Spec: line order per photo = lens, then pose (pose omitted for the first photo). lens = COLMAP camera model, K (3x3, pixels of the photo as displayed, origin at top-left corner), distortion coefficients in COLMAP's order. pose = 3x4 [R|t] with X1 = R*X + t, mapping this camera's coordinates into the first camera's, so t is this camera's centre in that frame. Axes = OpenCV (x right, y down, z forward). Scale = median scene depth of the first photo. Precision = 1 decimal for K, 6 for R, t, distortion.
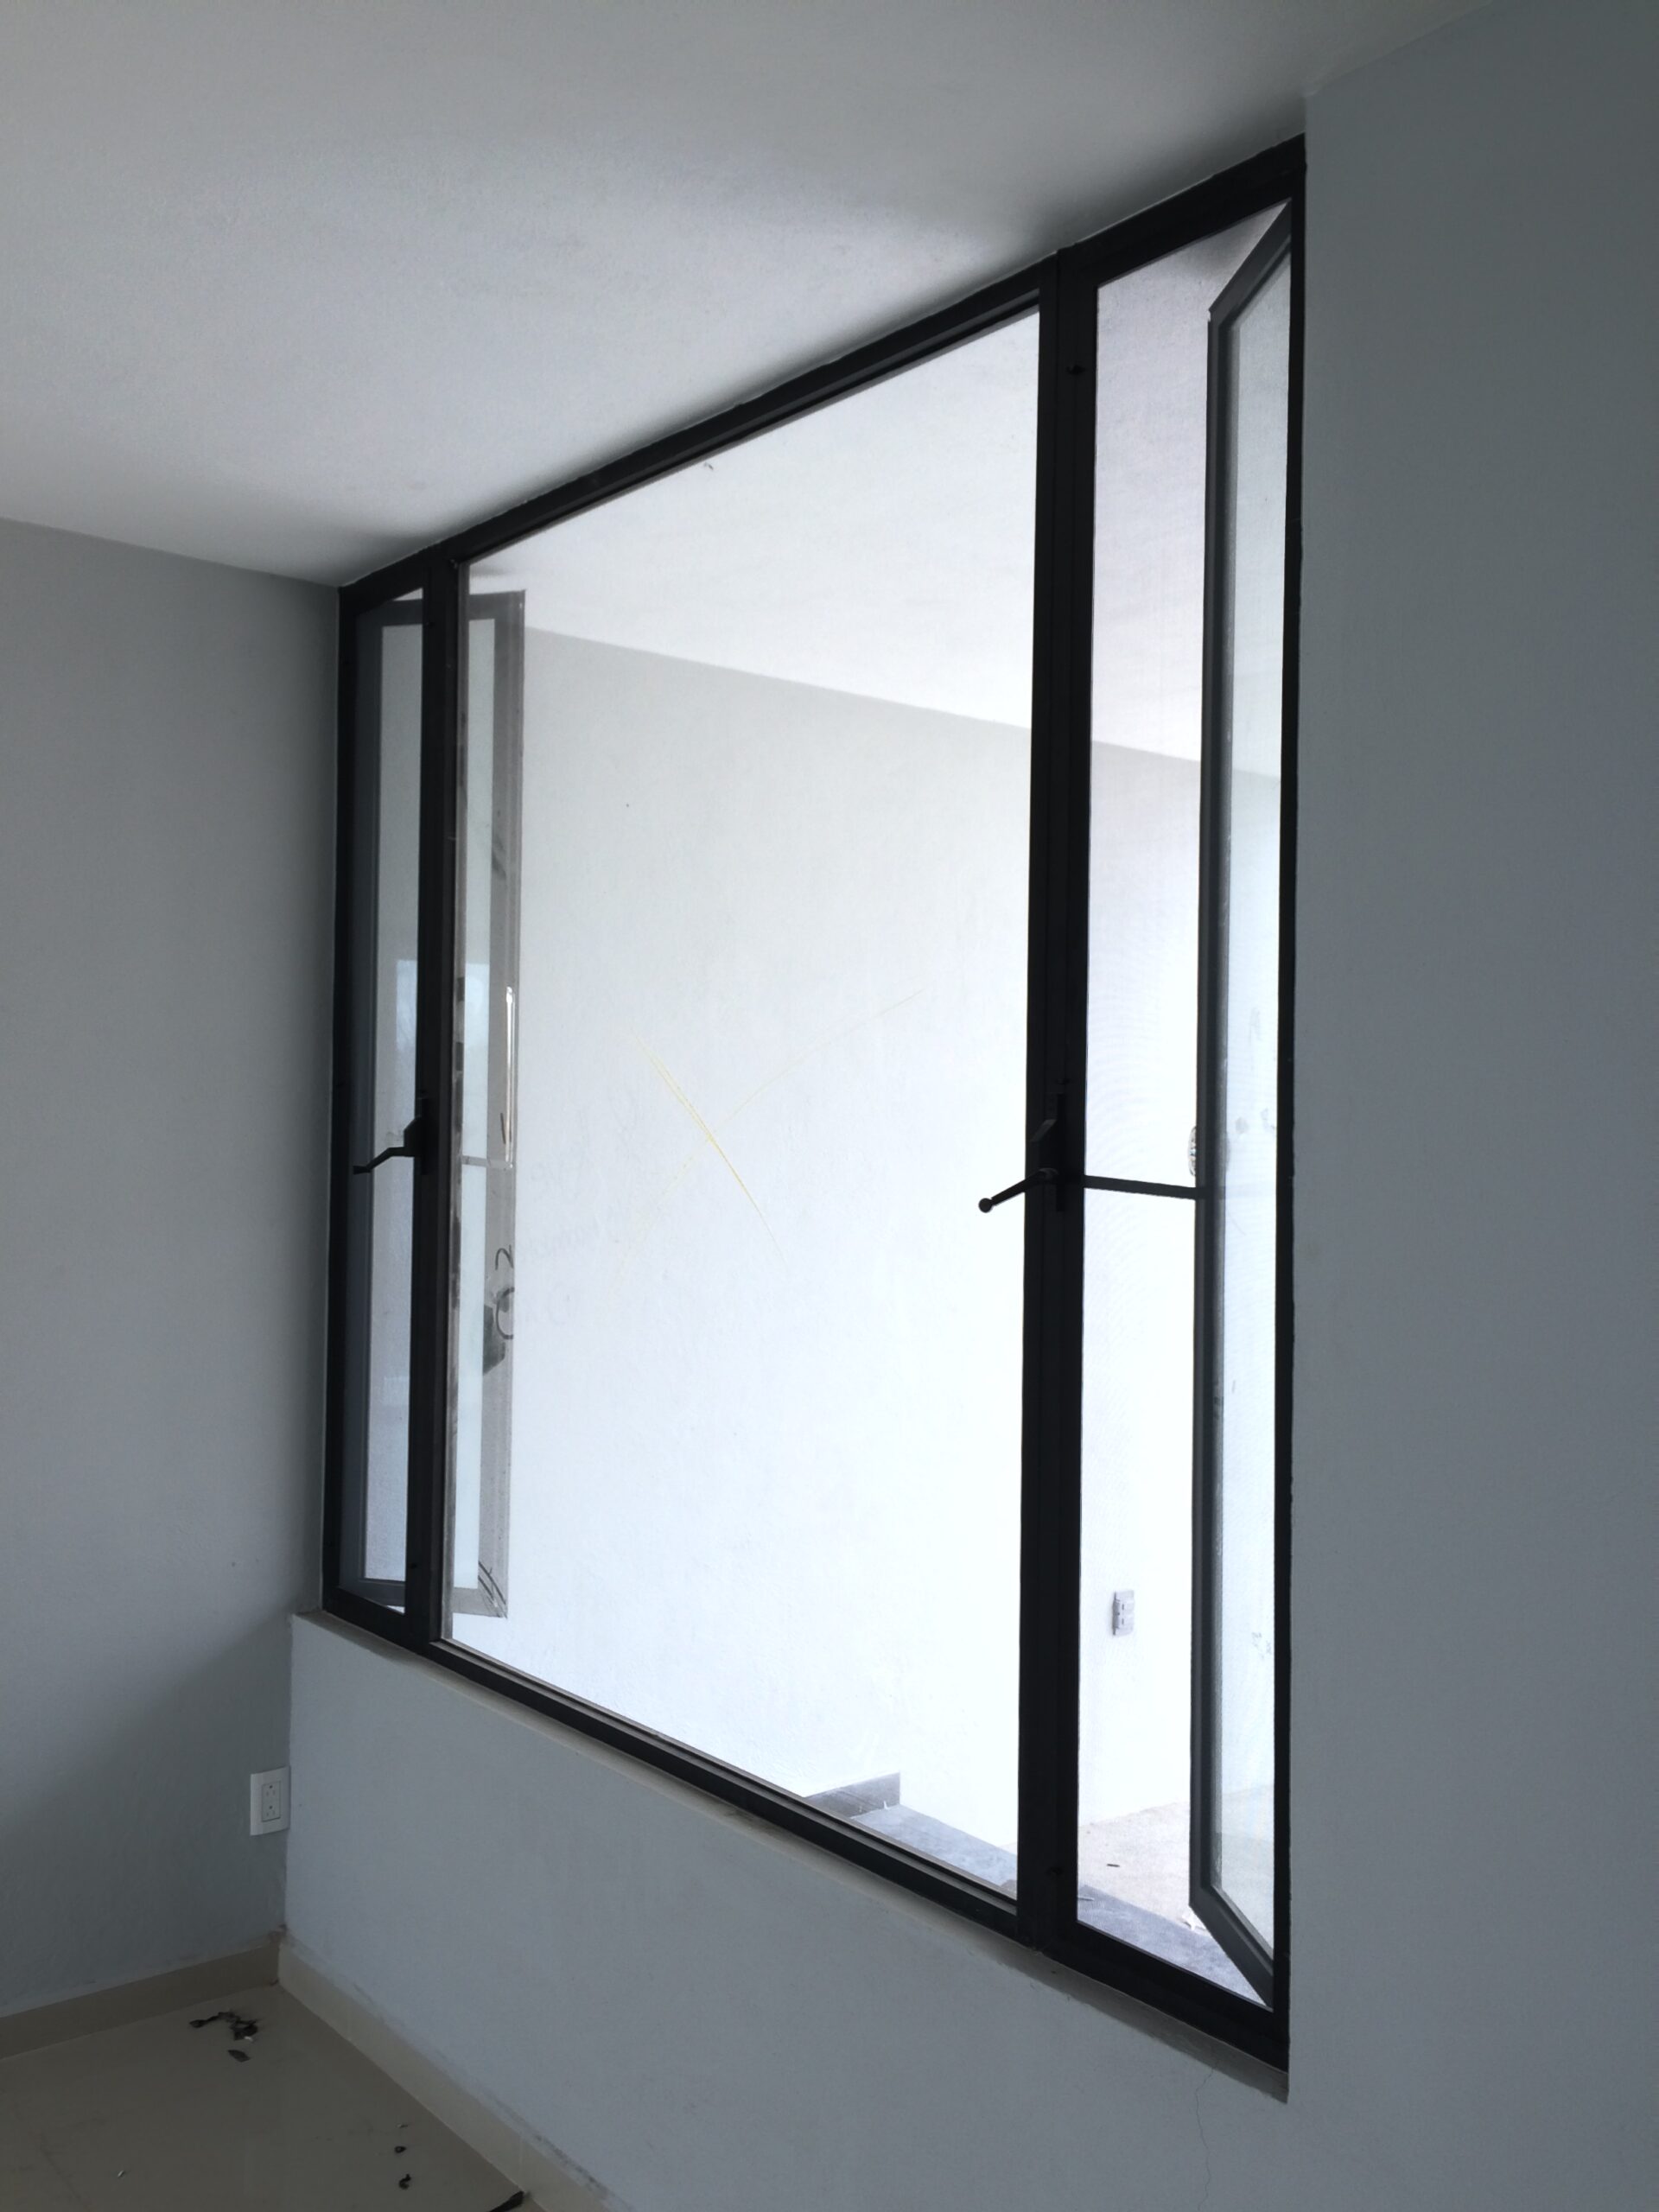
lens RADIAL K [[1899.9, 0, 831.6], [0, 1899.9, 1135.9], [0, 0, 1]] dist [0.080354, -0.121358]
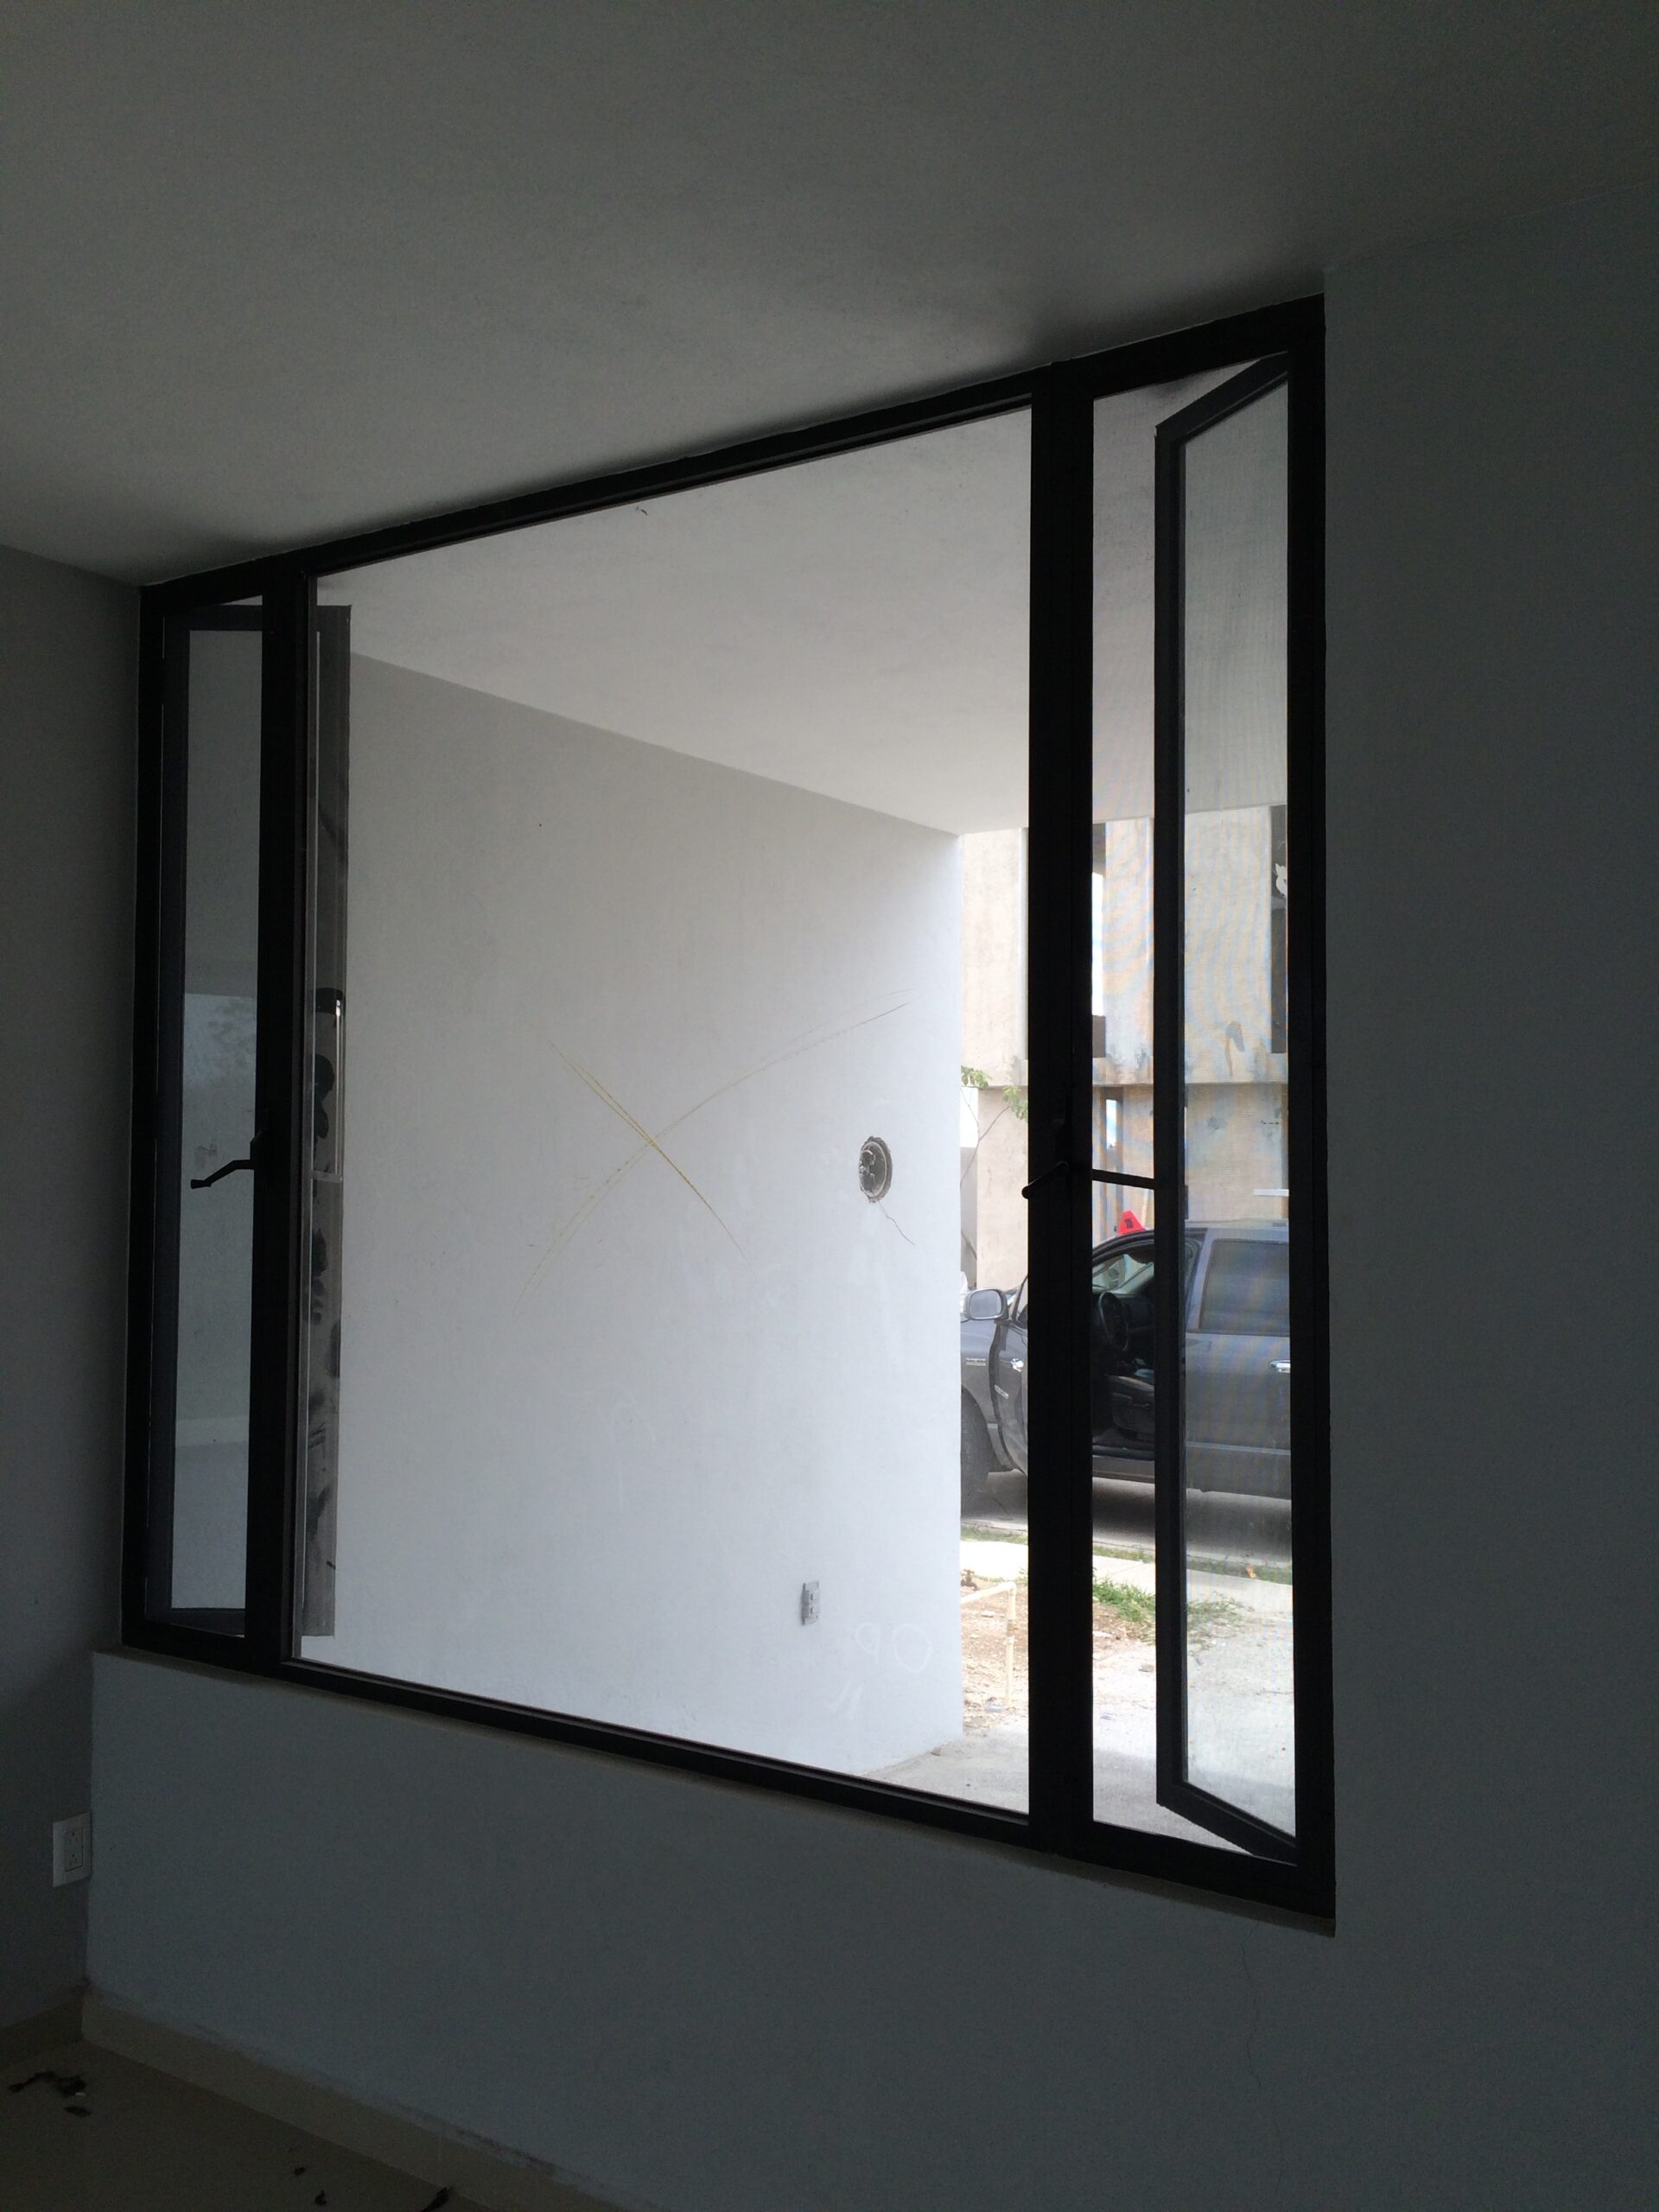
lens RADIAL K [[1899.9, 0, 831.6], [0, 1899.9, 1135.9], [0, 0, 1]] dist [0.080354, -0.121358]
pose [[0.954859, -0.002636, 0.297046, -0.228657], [0.008109, 0.999819, -0.017195, 0.012980], [-0.296947, 0.018828, 0.954708, -0.030796]]
